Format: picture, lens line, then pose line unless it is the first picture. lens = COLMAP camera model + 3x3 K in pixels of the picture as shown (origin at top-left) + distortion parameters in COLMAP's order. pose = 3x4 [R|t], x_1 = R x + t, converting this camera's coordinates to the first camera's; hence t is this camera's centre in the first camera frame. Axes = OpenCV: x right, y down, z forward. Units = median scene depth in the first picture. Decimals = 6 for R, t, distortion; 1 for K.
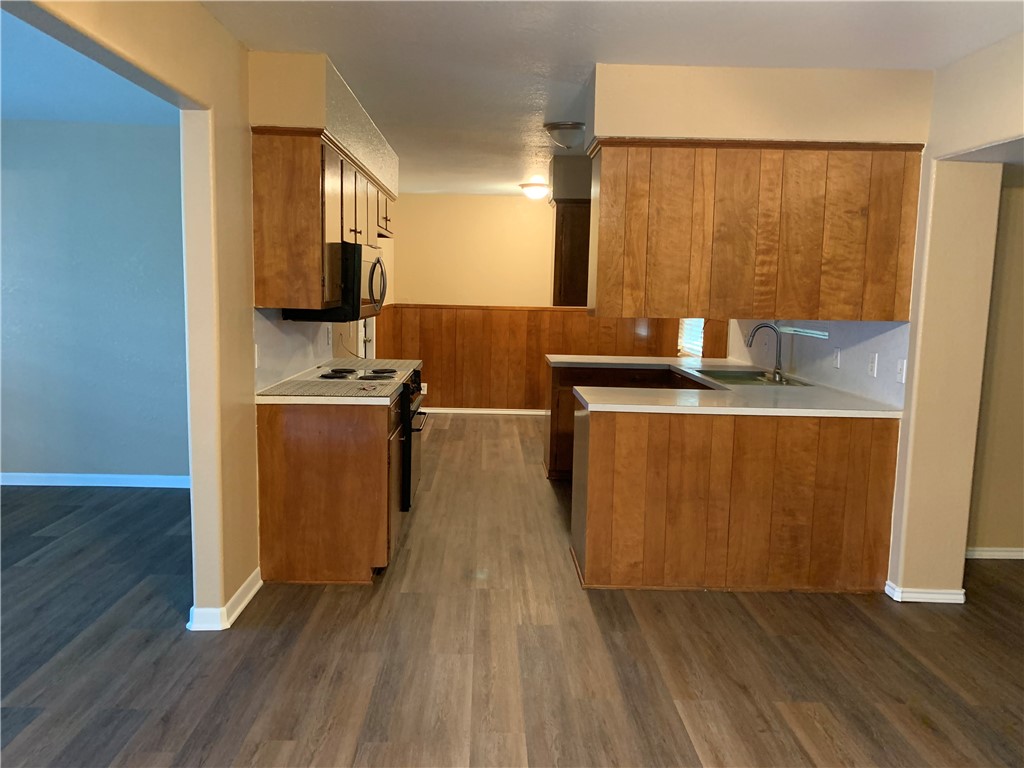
lens RADIAL K [[779.6, 0, 508.8], [0, 779.6, 380.1], [0, 0, 1]] dist [0.015769, -0.015373]
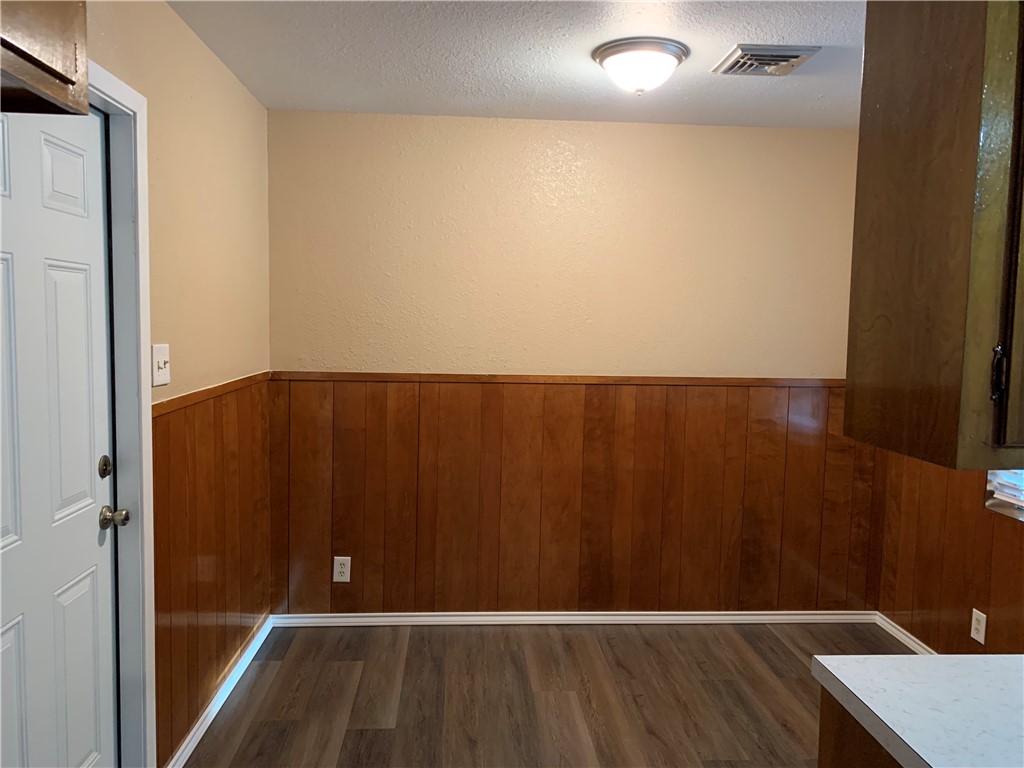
lens RADIAL K [[779.6, 0, 511.6], [0, 779.6, 379.4], [0, 0, 1]] dist [0.015769, -0.015373]
pose [[0.998835, -0.004317, 0.048061, -0.037417], [0.006548, 0.998903, -0.046357, -0.071997], [-0.047808, 0.046617, 0.997768, 0.567052]]
